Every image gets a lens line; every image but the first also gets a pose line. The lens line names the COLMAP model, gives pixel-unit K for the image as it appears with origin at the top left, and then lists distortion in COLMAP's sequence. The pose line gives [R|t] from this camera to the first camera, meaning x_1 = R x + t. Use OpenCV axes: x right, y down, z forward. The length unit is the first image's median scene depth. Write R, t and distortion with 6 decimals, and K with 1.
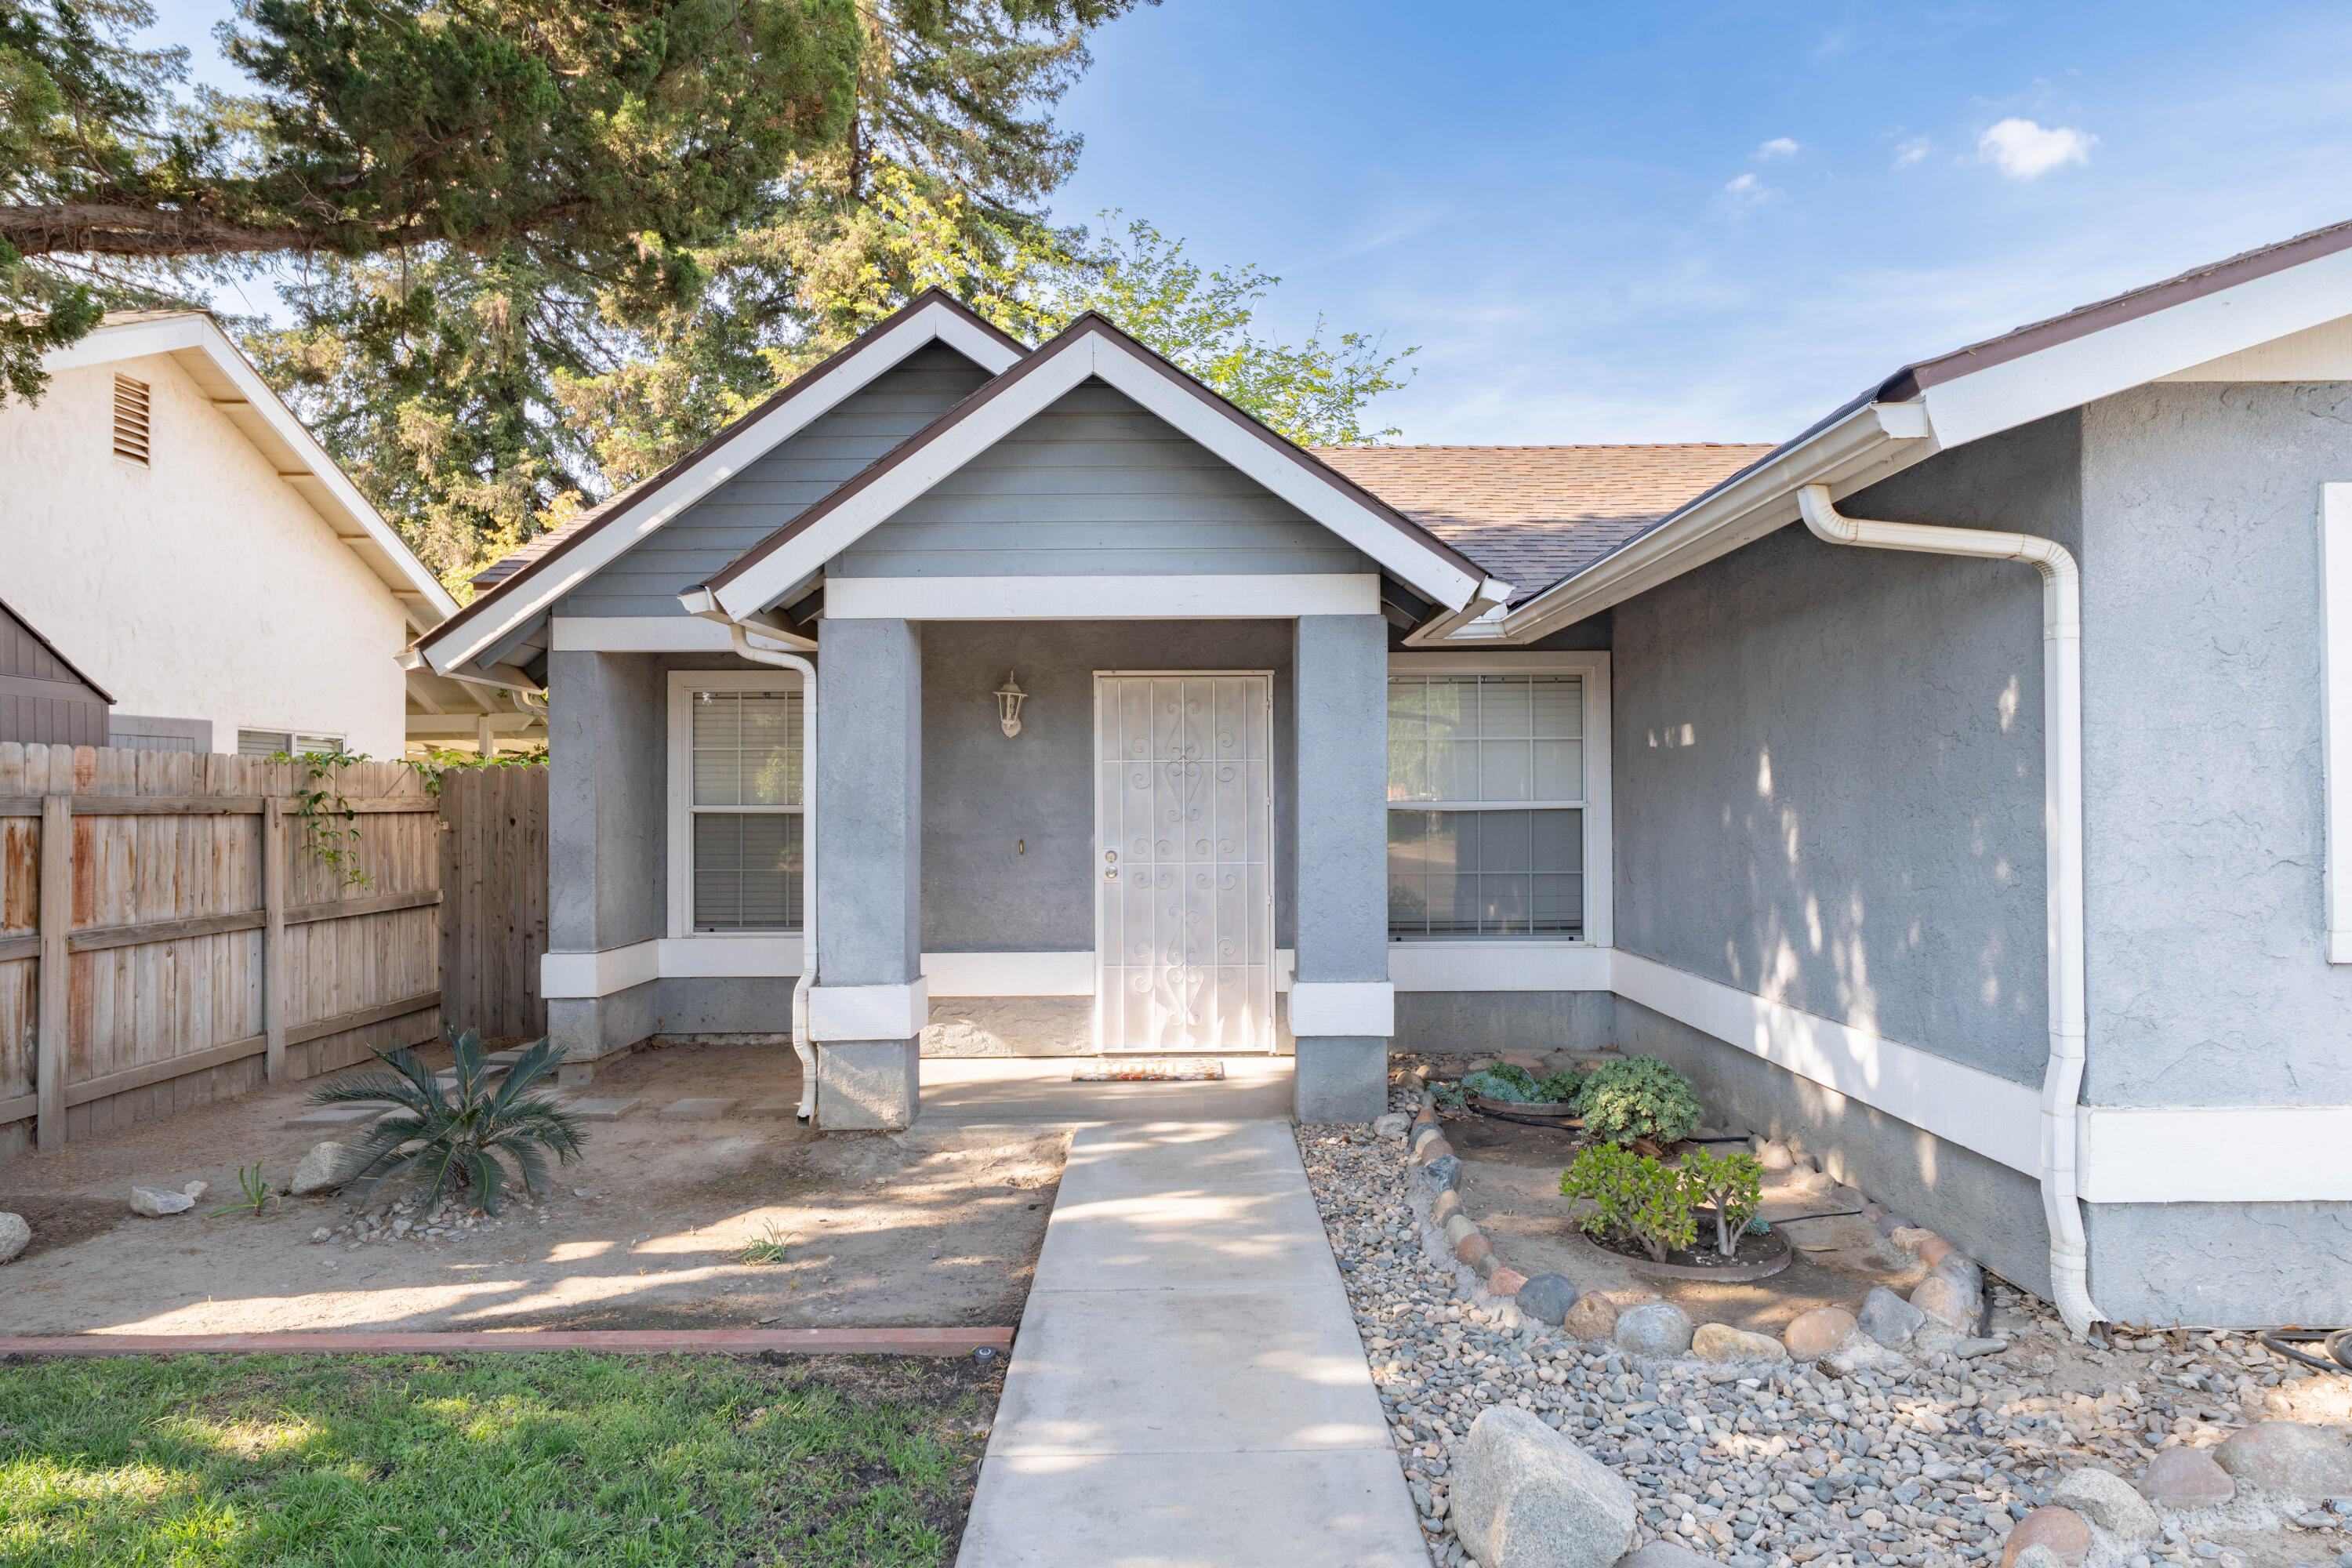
lens RADIAL K [[1500.3, 0, 1171.0], [0, 1500.3, 765.9], [0, 0, 1]] dist [0.010026, -0.001661]
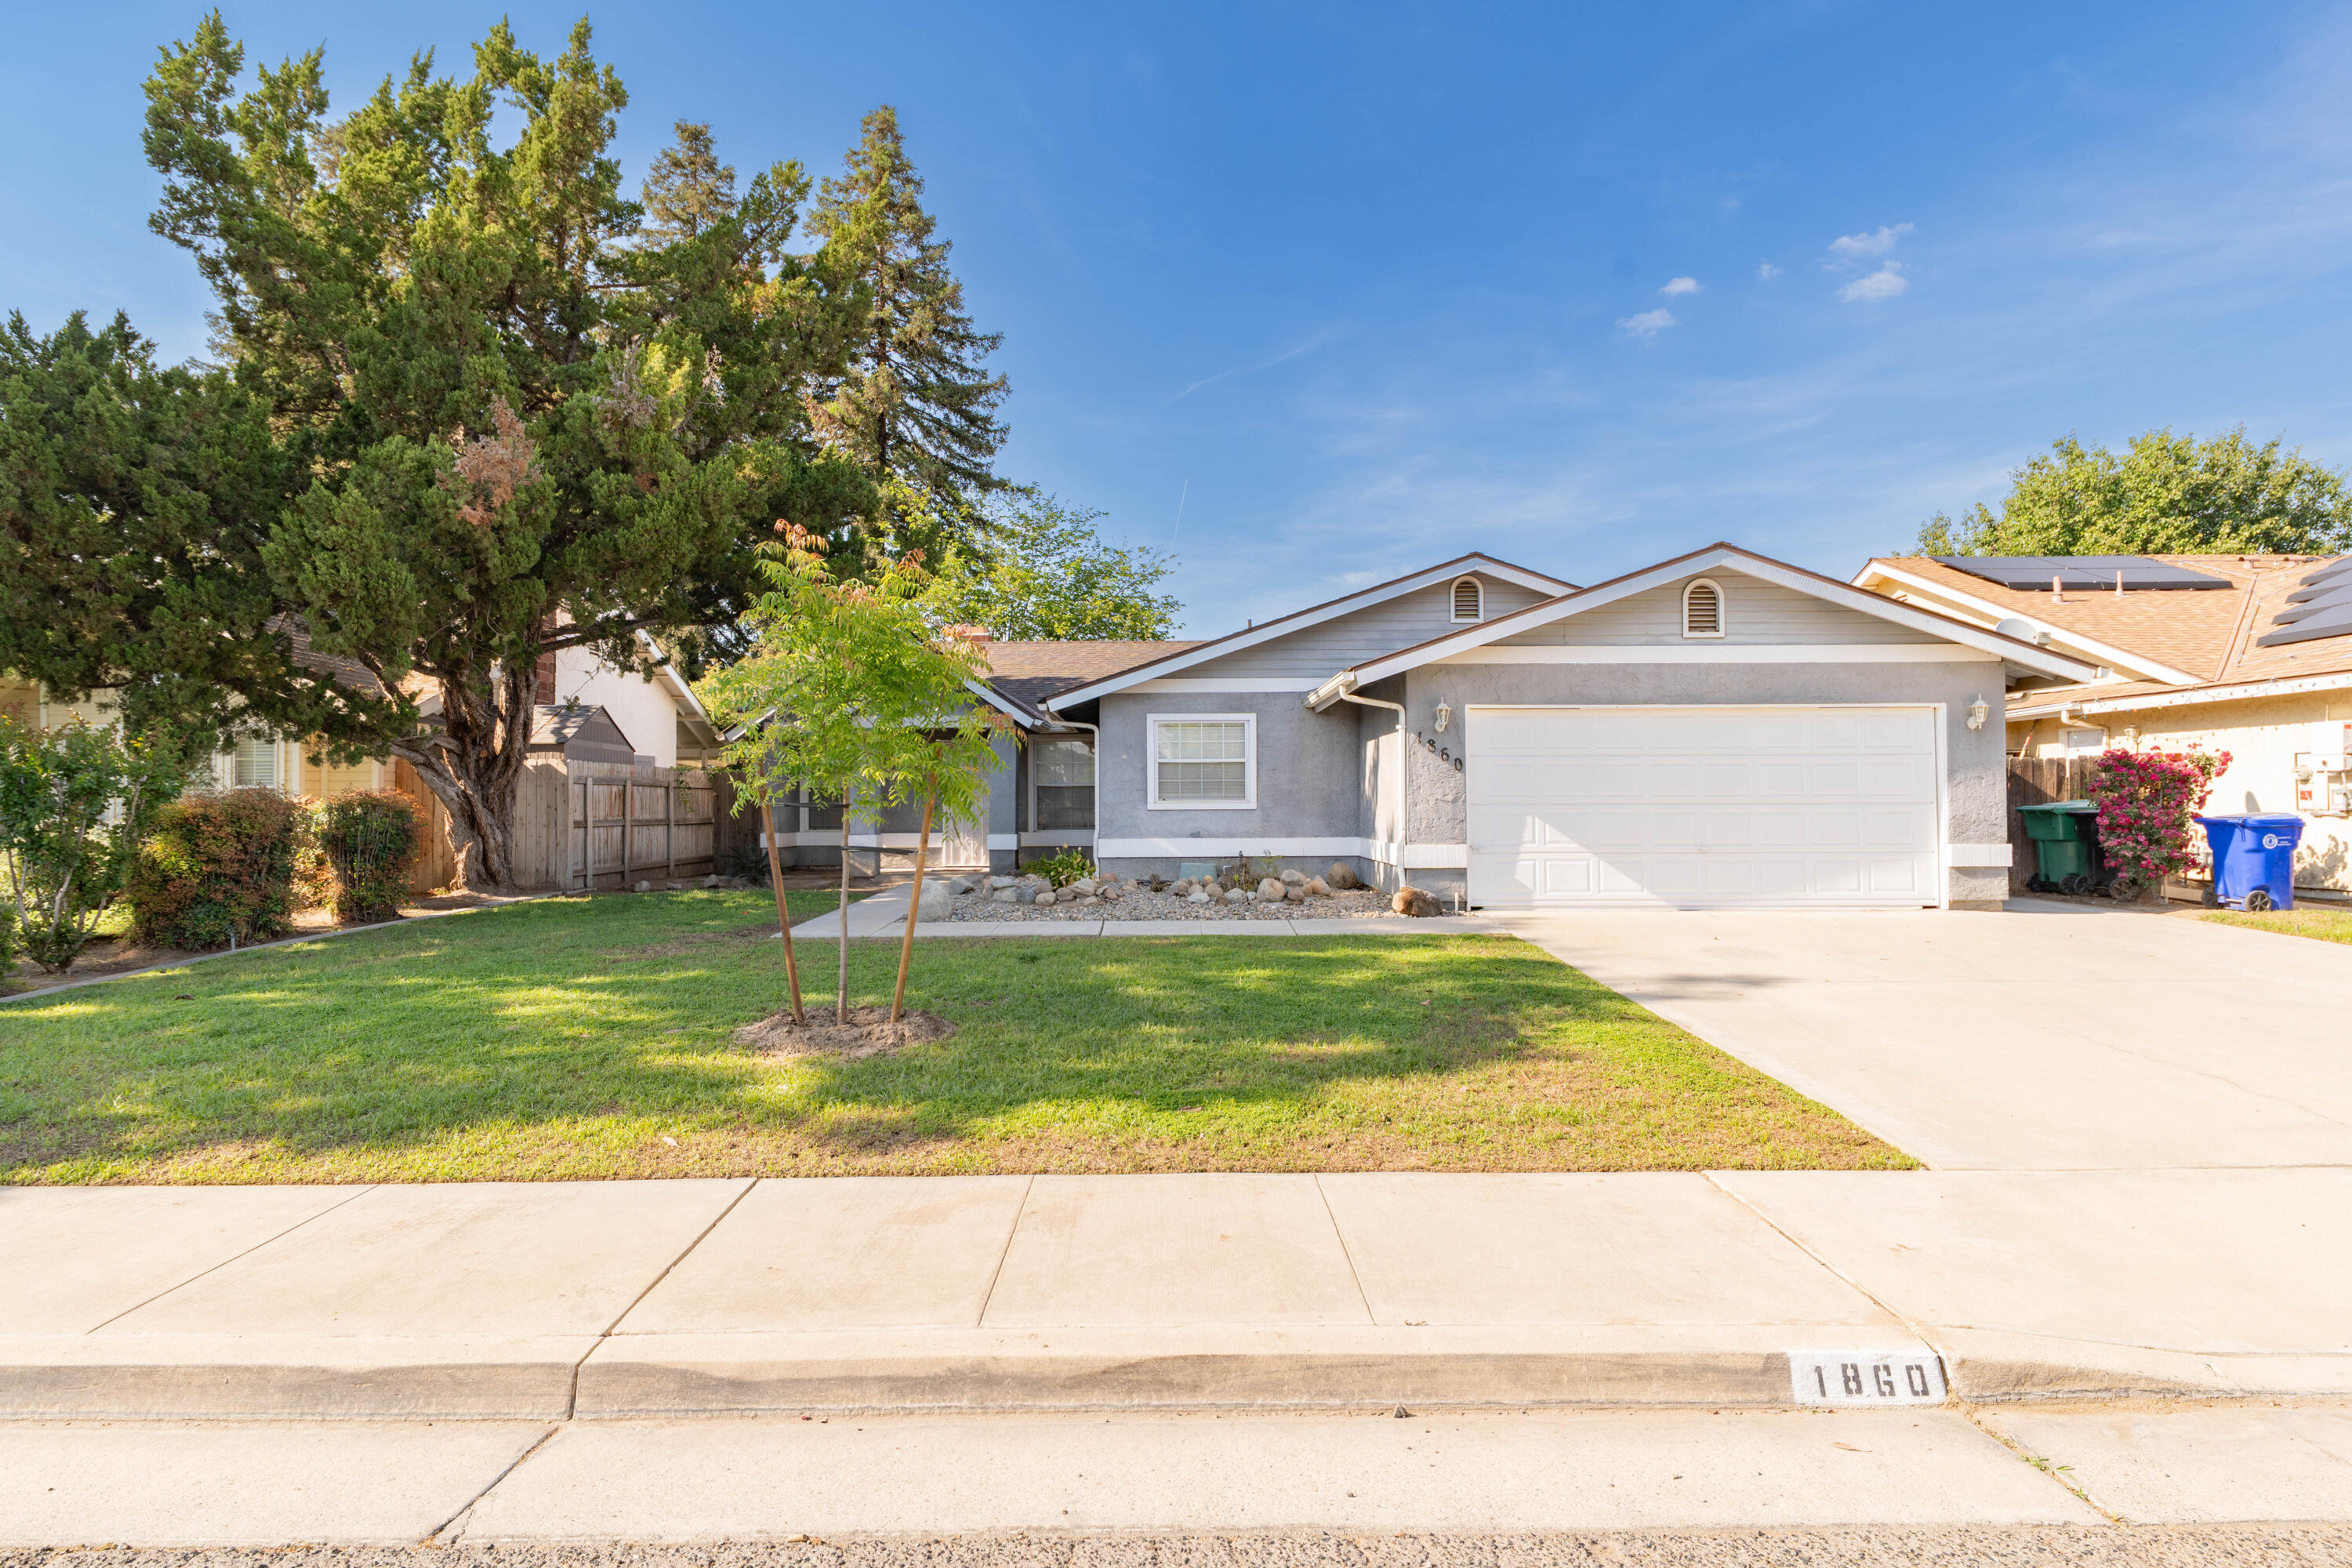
lens RADIAL K [[1280.8, 0, 1164.9], [0, 1280.8, 778.6], [0, 0, 1]] dist [0.011696, -0.006844]
pose [[0.999898, -0.000086, -0.014300, 0.458357], [0.000133, 0.999995, 0.003314, 0.007223], [0.014300, -0.003315, 0.999892, -1.658061]]
